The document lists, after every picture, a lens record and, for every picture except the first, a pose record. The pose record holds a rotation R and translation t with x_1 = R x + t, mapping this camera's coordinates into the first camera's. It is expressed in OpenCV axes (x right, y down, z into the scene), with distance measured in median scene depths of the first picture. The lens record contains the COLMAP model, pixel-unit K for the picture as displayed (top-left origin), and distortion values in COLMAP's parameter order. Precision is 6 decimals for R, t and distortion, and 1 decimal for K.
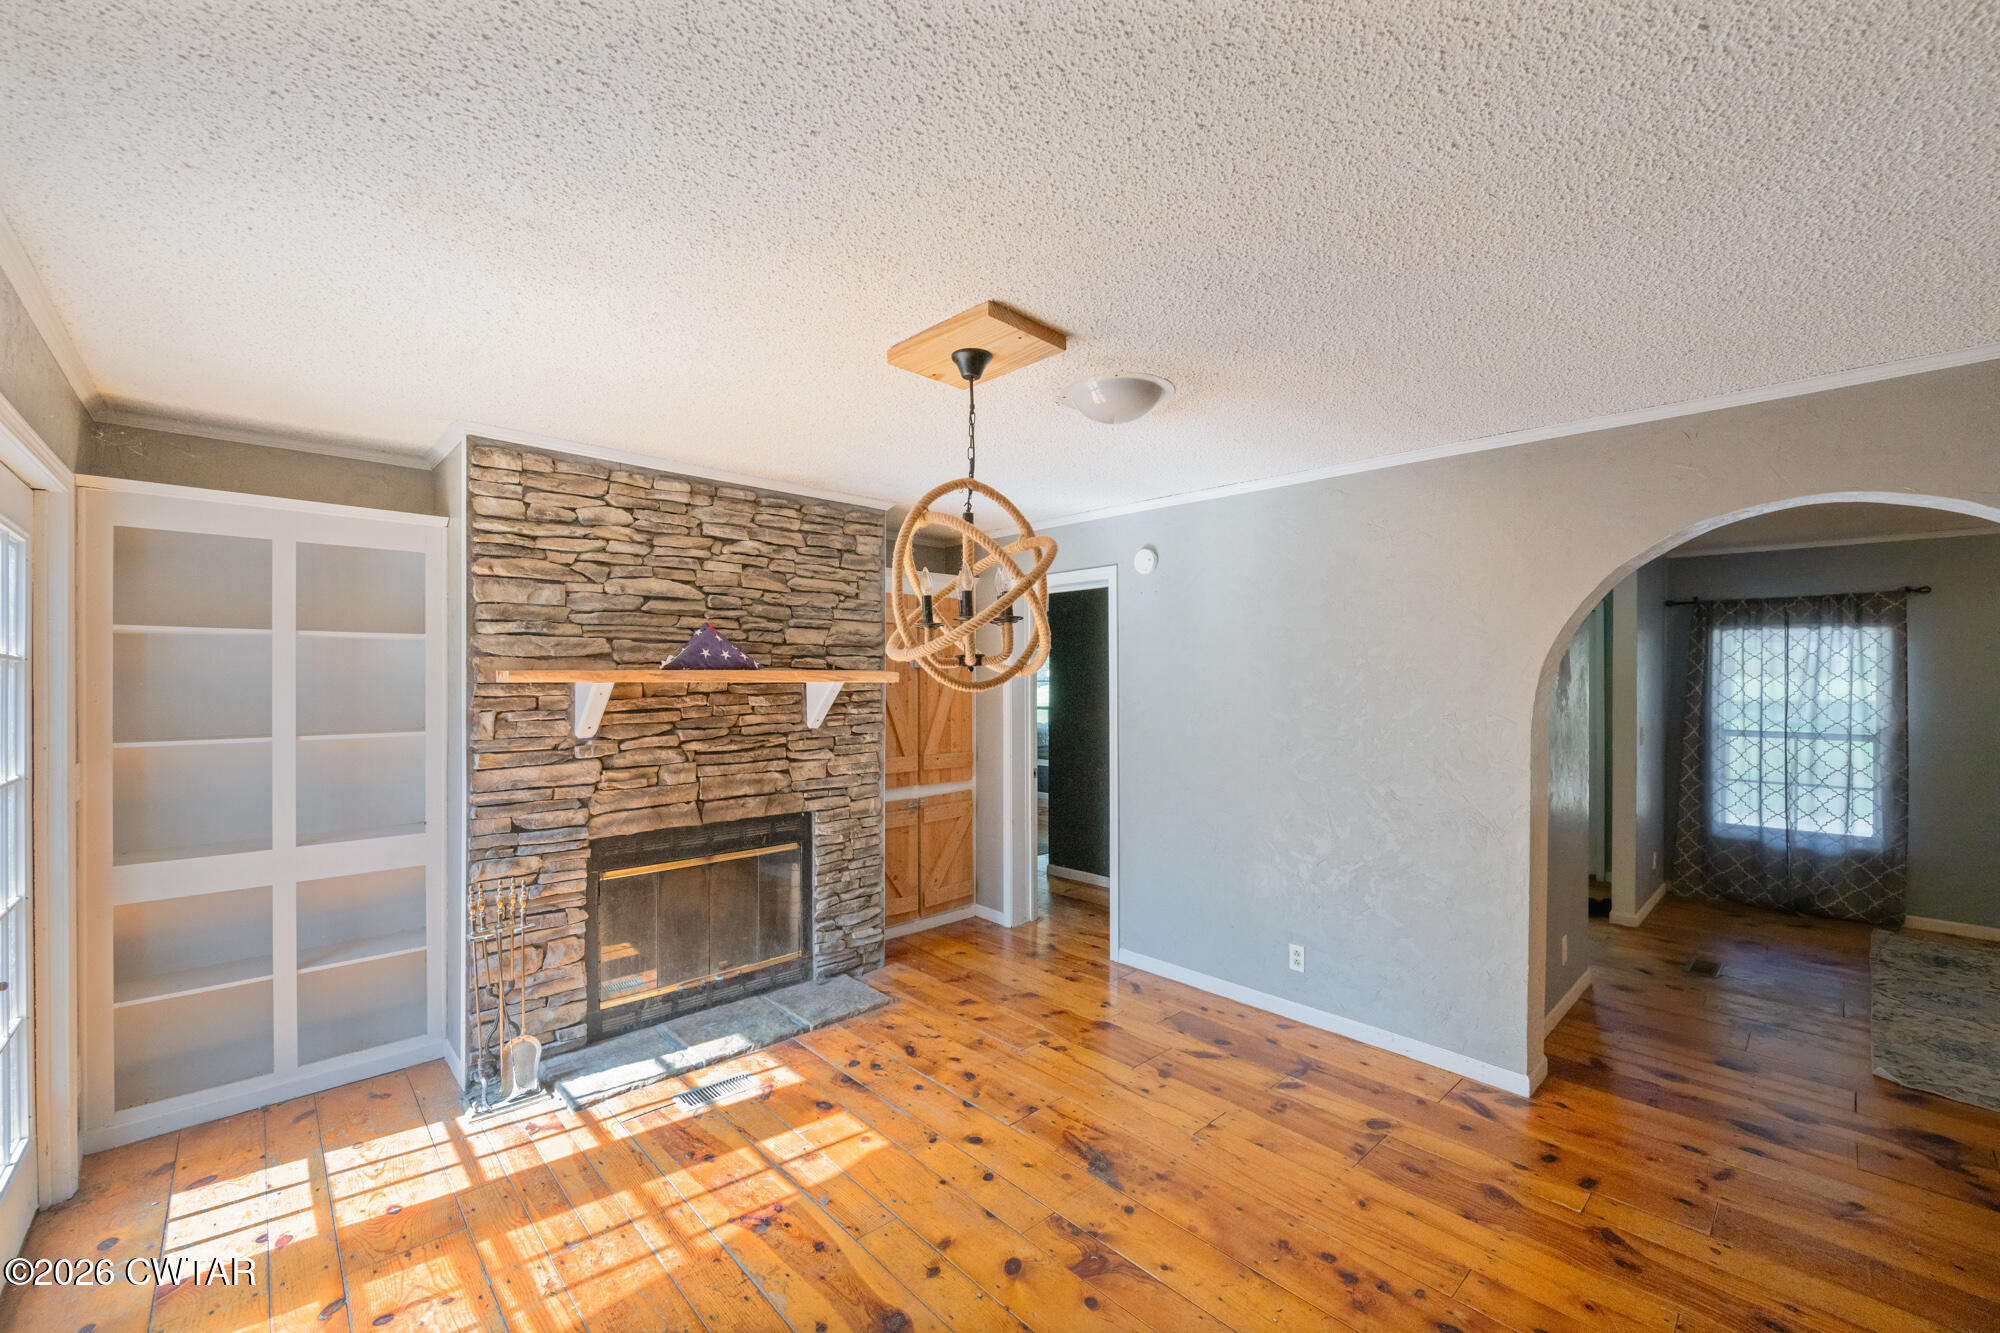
lens RADIAL K [[810.3, 0, 1007.8], [0, 810.3, 675.4], [0, 0, 1]] dist [-0.003532, 0.000602]
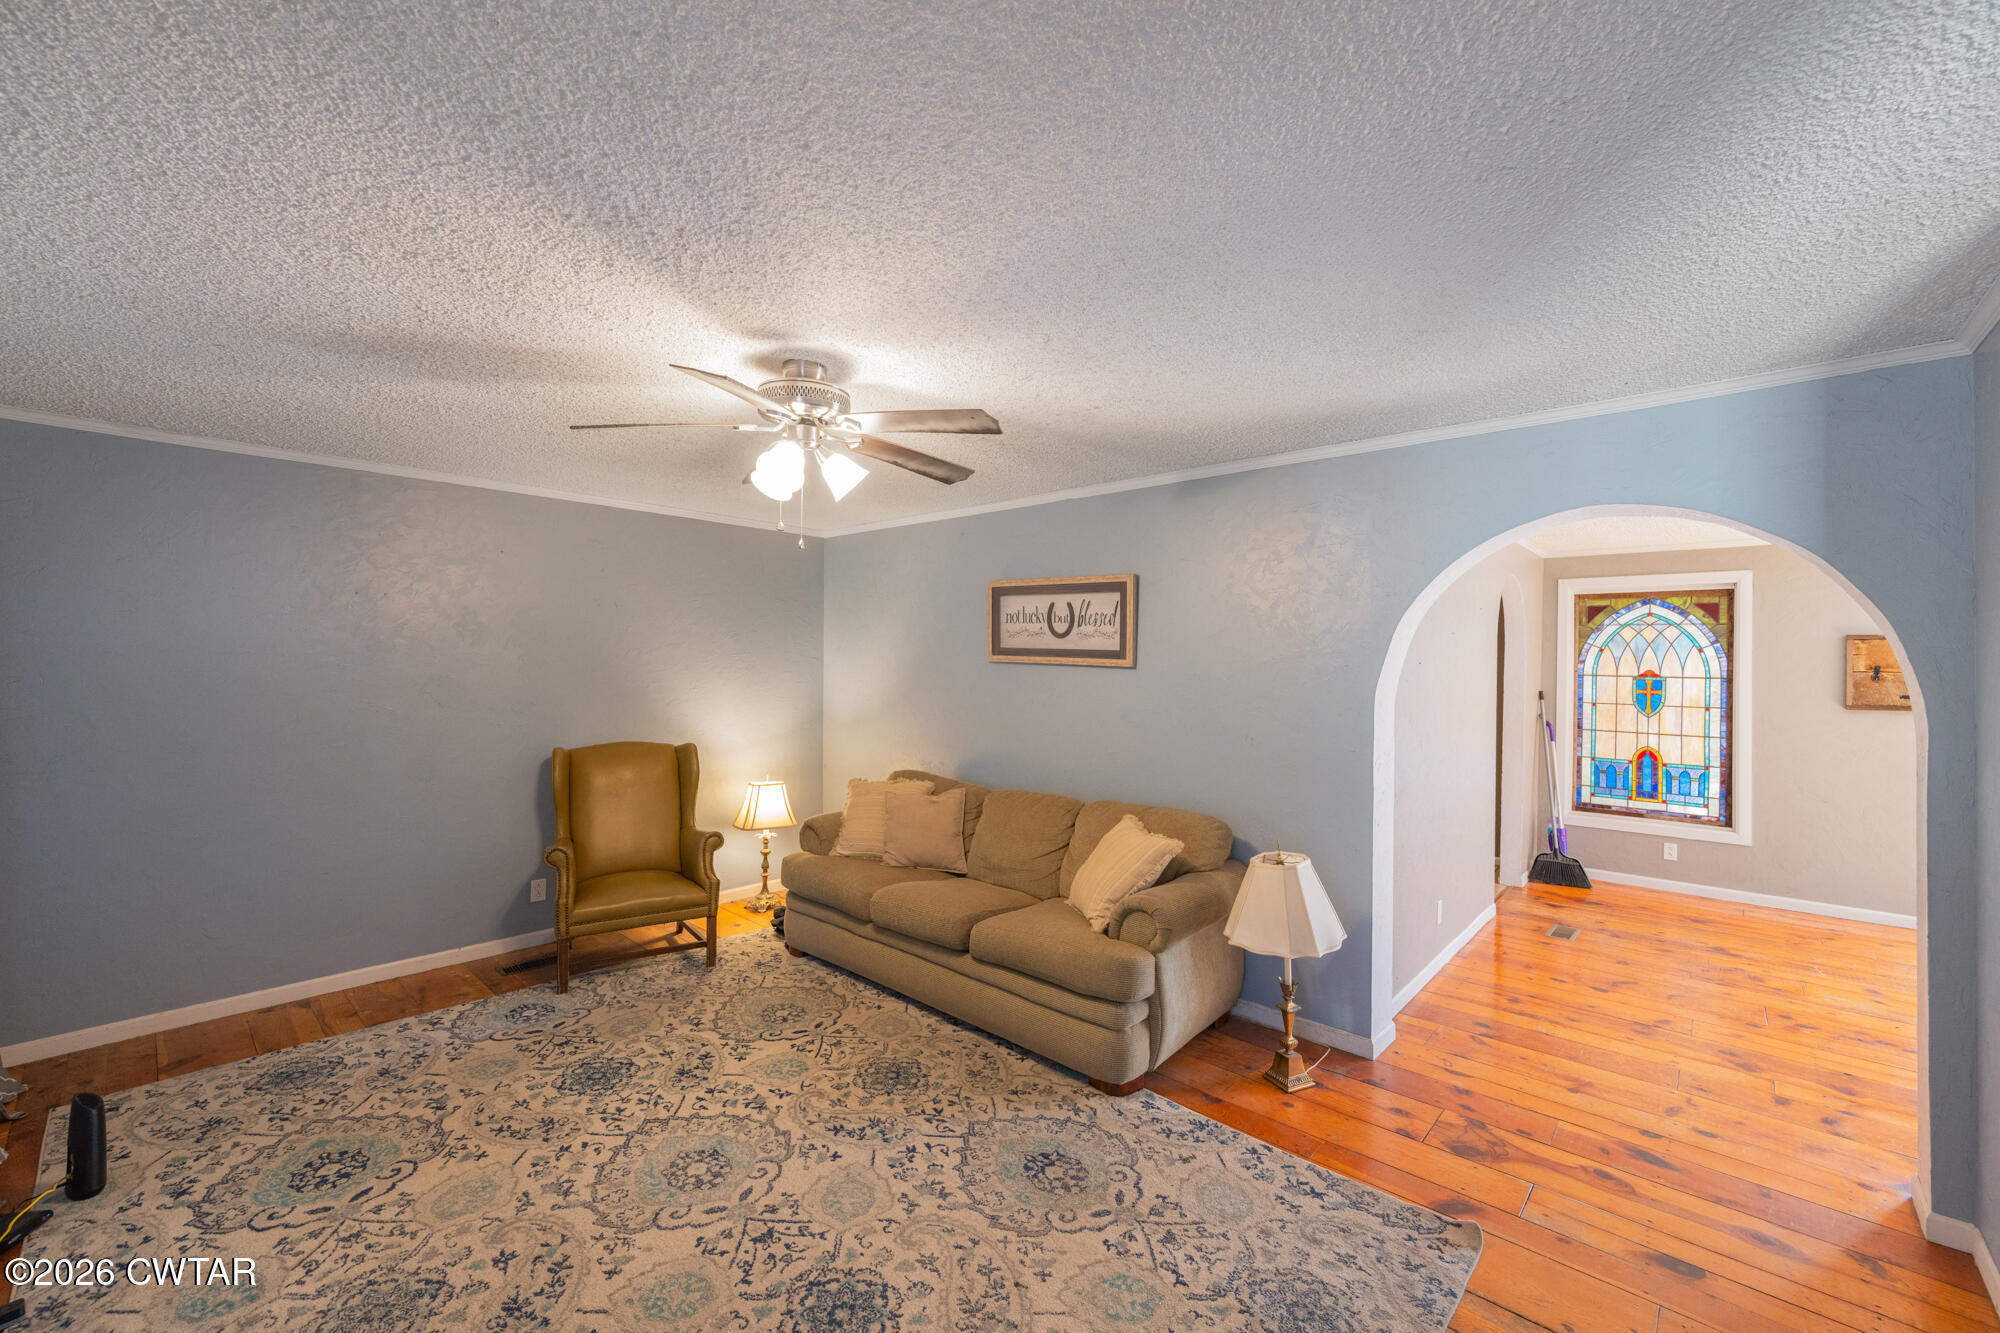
lens RADIAL K [[810.3, 0, 999.3], [0, 810.3, 665.2], [0, 0, 1]] dist [-0.003532, 0.000602]
pose [[-0.997641, -0.018859, -0.066012, 1.440609], [-0.018658, 0.999819, -0.003656, 0.012105], [0.066069, -0.002416, -0.997812, 1.553693]]
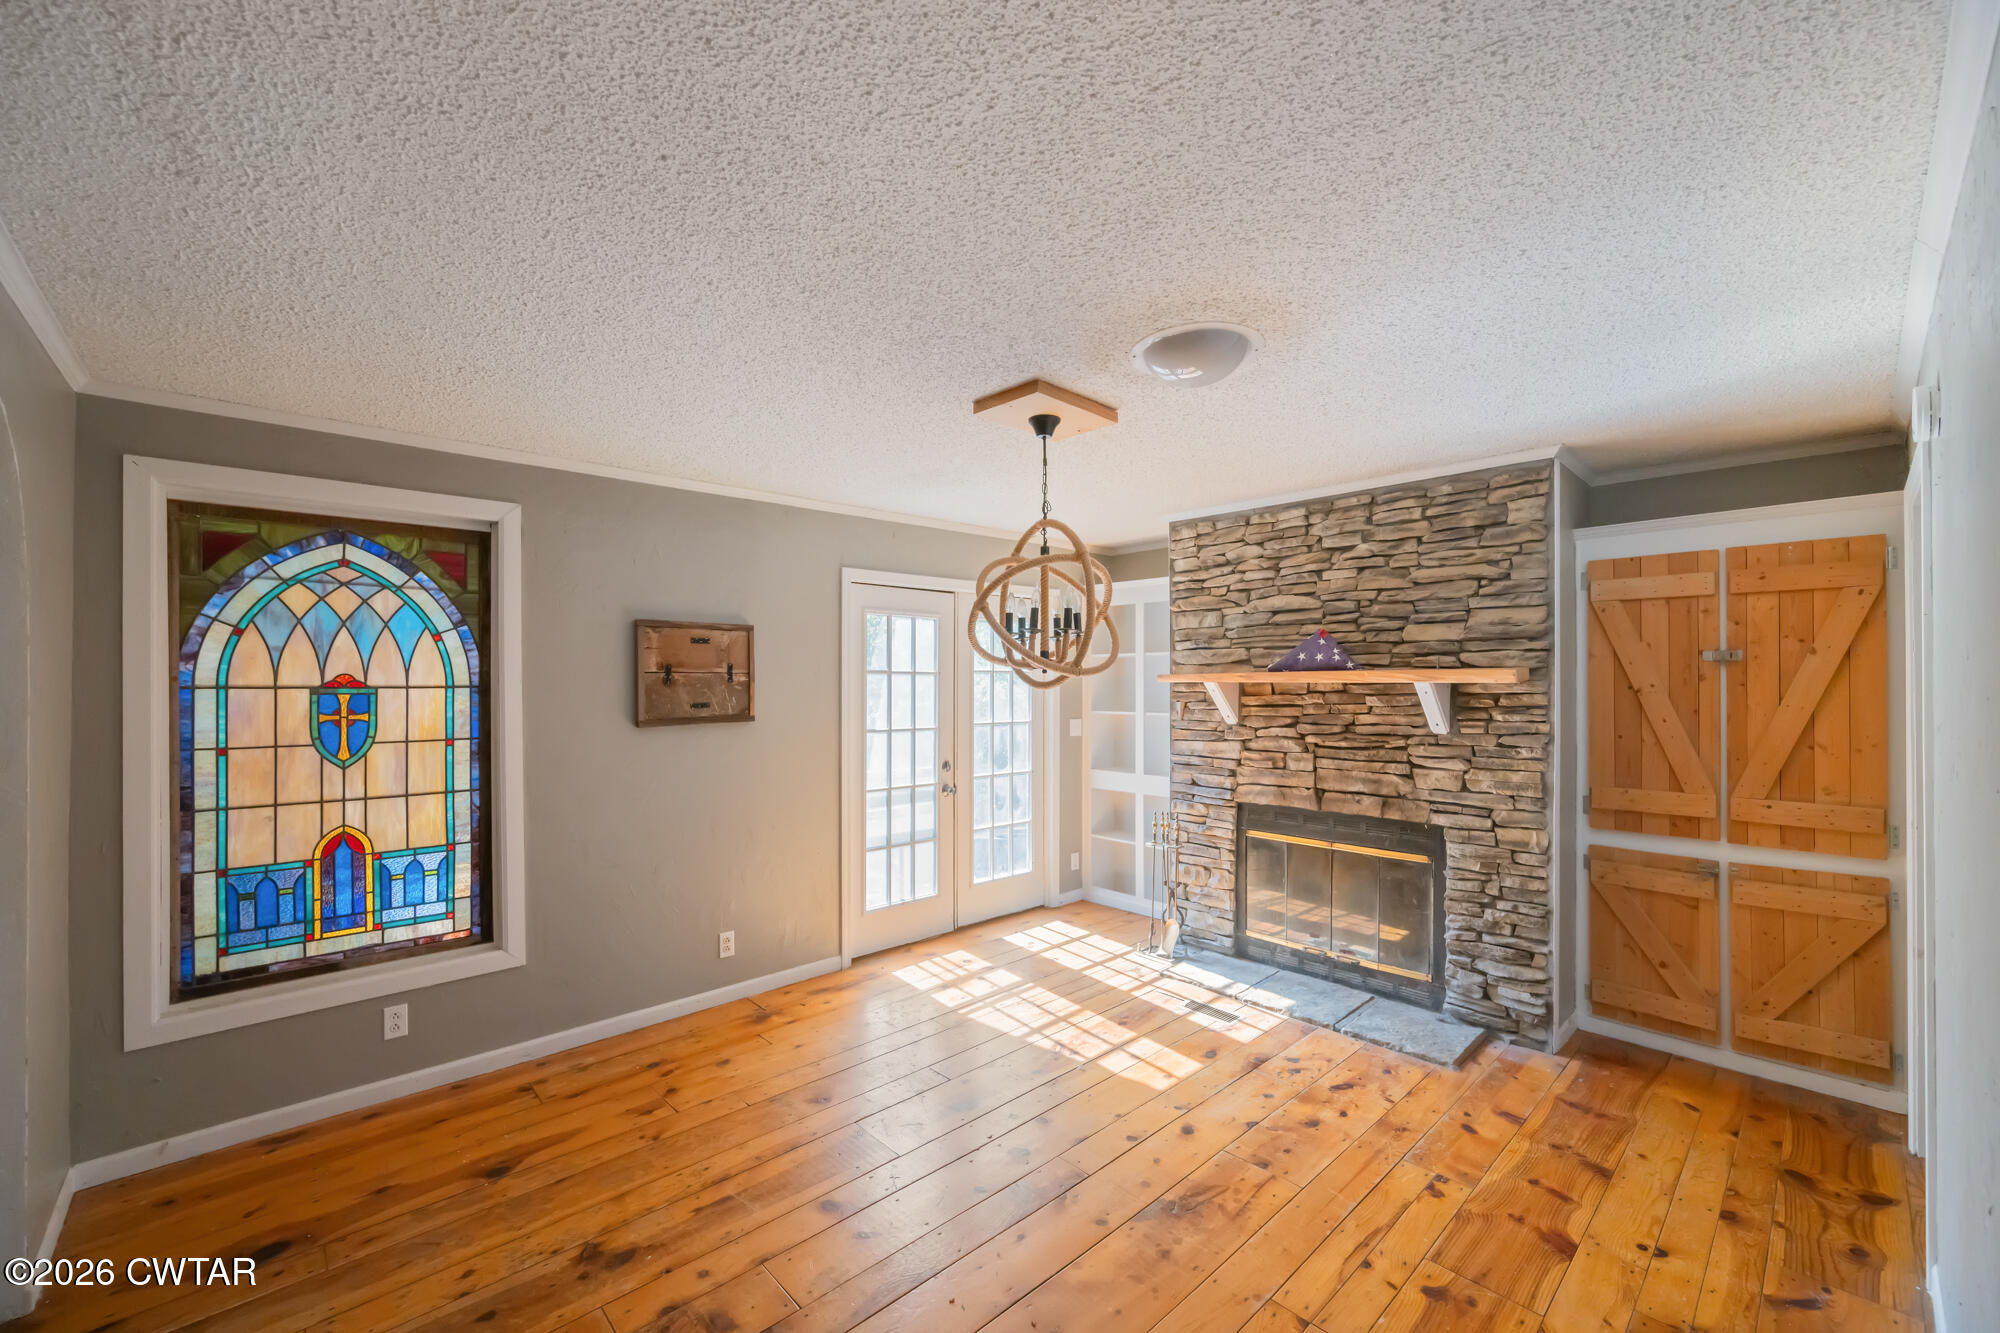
lens RADIAL K [[810.3, 0, 1005.9], [0, 810.3, 675.6], [0, 0, 1]] dist [-0.003532, 0.000602]
pose [[-0.014296, -0.006939, -0.999874, 0.790695], [0.008188, 0.999942, -0.007056, 0.003824], [0.999864, -0.008288, -0.014239, 0.631711]]
